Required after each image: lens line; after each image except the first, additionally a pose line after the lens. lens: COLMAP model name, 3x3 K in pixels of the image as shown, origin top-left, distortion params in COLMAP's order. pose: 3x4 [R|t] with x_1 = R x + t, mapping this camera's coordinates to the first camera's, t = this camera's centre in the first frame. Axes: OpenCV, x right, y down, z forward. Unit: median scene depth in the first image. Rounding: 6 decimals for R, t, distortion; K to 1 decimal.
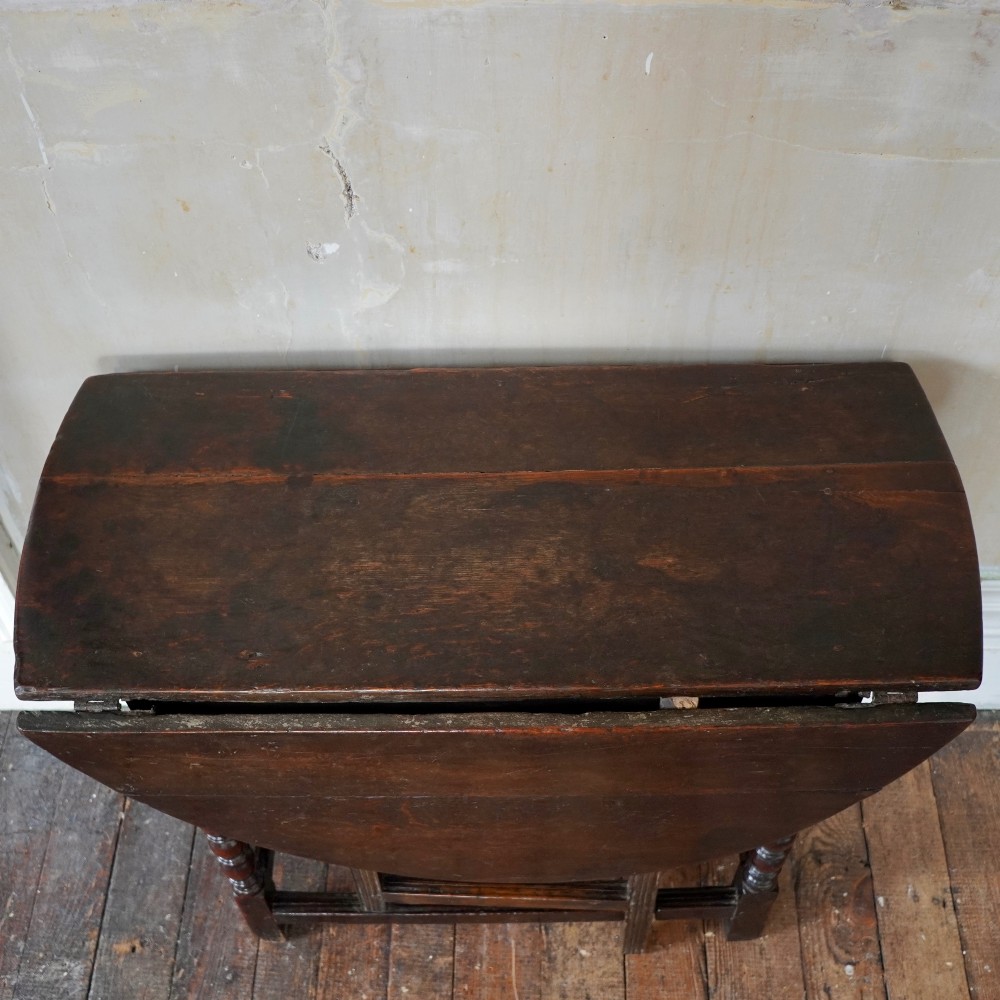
lens RADIAL K [[1281.7, 0, 507.4], [0, 1281.7, 502.0], [0, 0, 1]] dist [-0.116559, 0.000000]
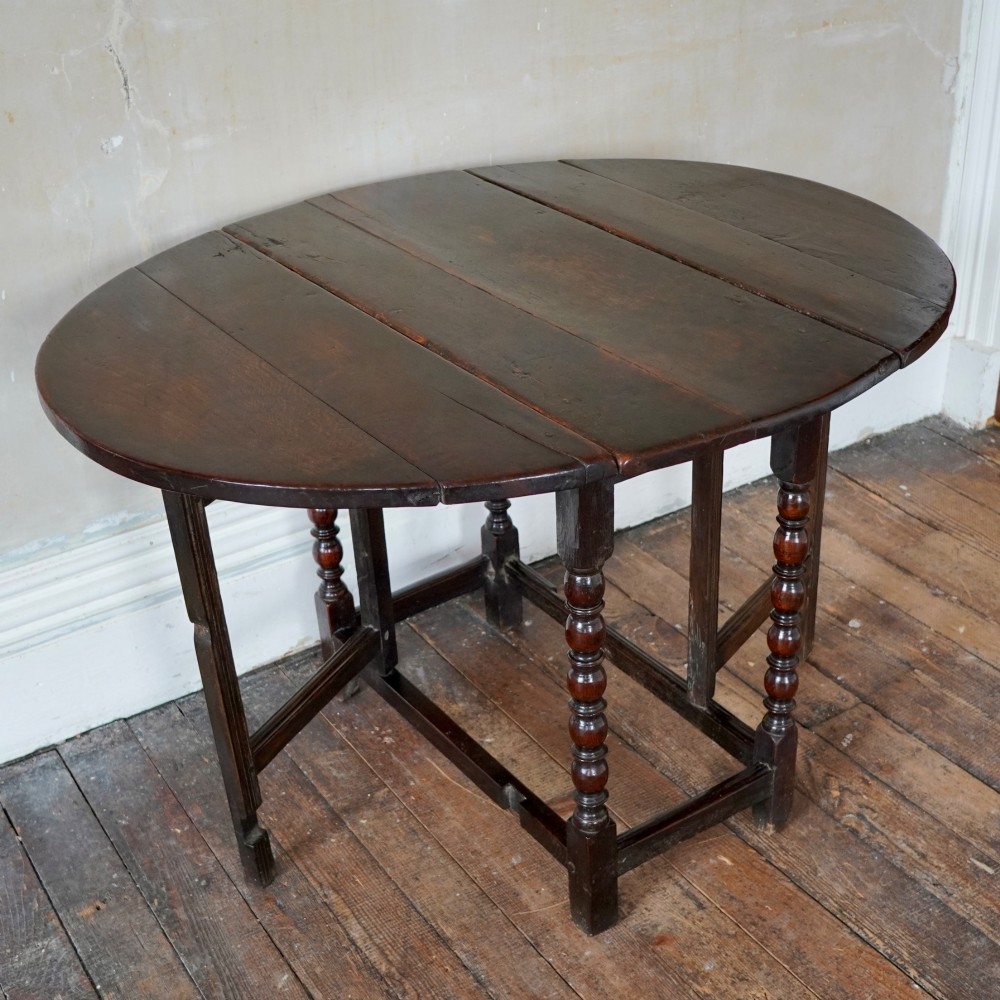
lens RADIAL K [[1408.0, 0, 464.8], [0, 1408.0, 518.9], [0, 0, 1]] dist [-0.115110, 0.000000]
pose [[0.846449, -0.296027, 0.442596, -0.587679], [0.450371, 0.841459, -0.298516, 0.730944], [-0.284058, 0.452012, 0.845575, -0.158857]]
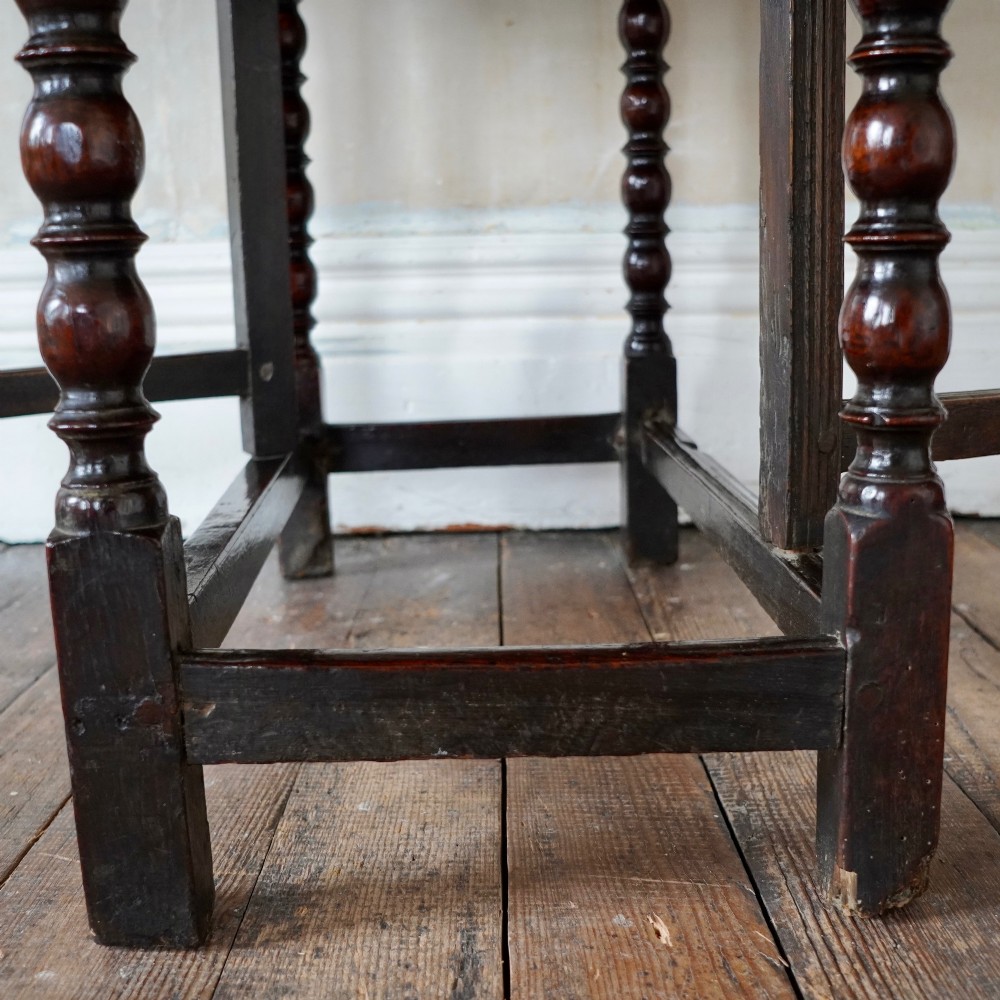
lens RADIAL K [[1281.7, 0, 510.2], [0, 1281.7, 508.1], [0, 0, 1]] dist [-0.116559, 0.000000]
pose [[0.999639, -0.018487, 0.019509, 0.115590], [0.026764, 0.751042, -0.659712, 0.883577], [-0.002456, 0.659996, 0.751265, 0.741679]]
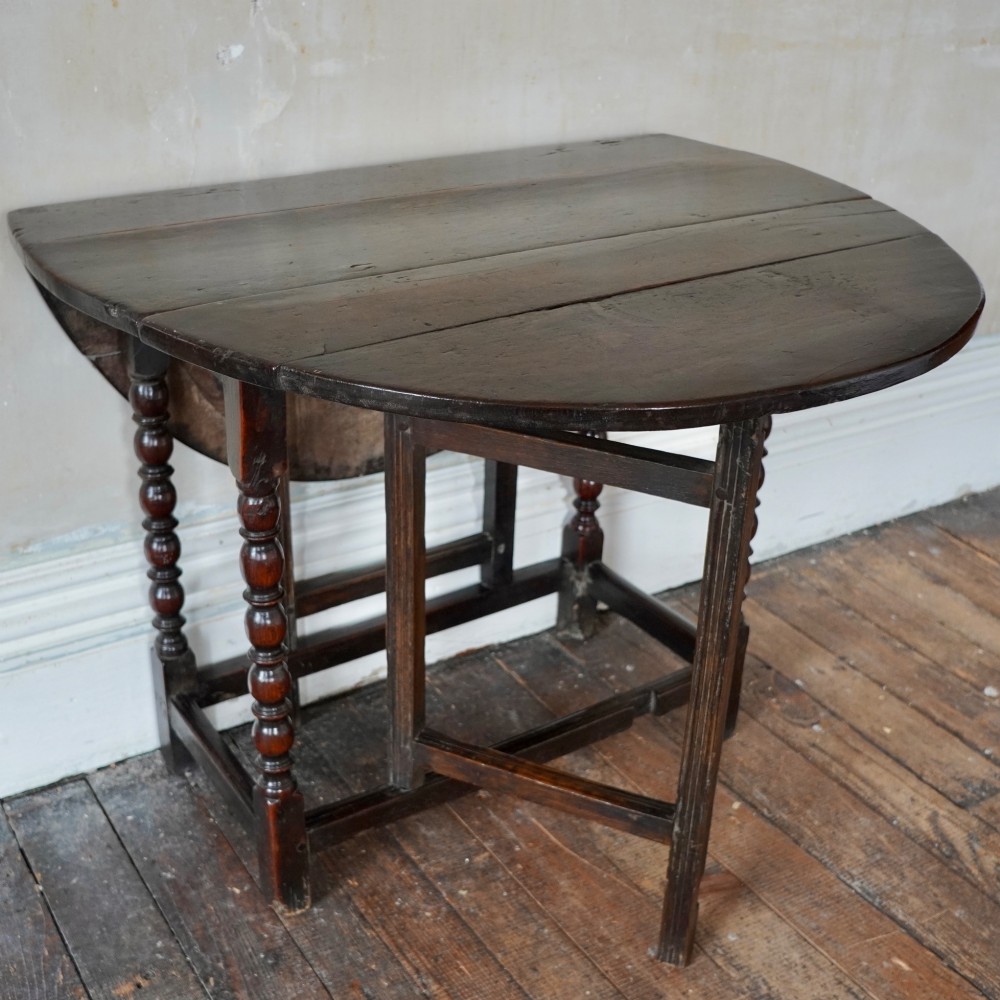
lens RADIAL K [[1299.9, 0, 485.1], [0, 1299.9, 520.2], [0, 0, 1]] dist [-0.107147, 0.000000]
pose [[0.838877, -0.214474, 0.500286, -0.597499], [0.404206, 0.861019, -0.308649, 0.582207], [-0.364558, 0.461137, 0.808981, 0.204236]]
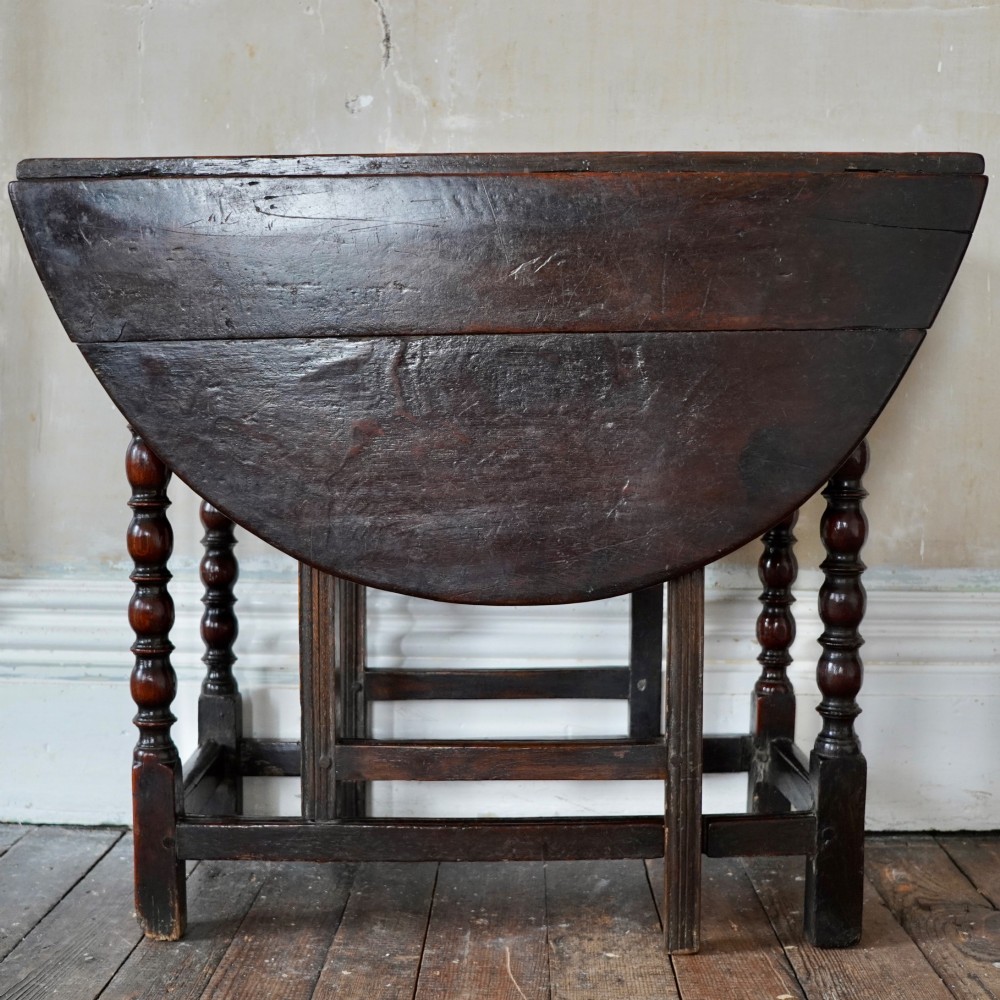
lens RADIAL K [[1408.0, 0, 523.5], [0, 1408.0, 523.8], [0, 0, 1]] dist [-0.115110, 0.000000]
pose [[0.999746, 0.018572, 0.012776, -0.001258], [-0.002806, 0.664884, -0.746941, 1.016791], [-0.022367, 0.746715, 0.664768, 0.427099]]
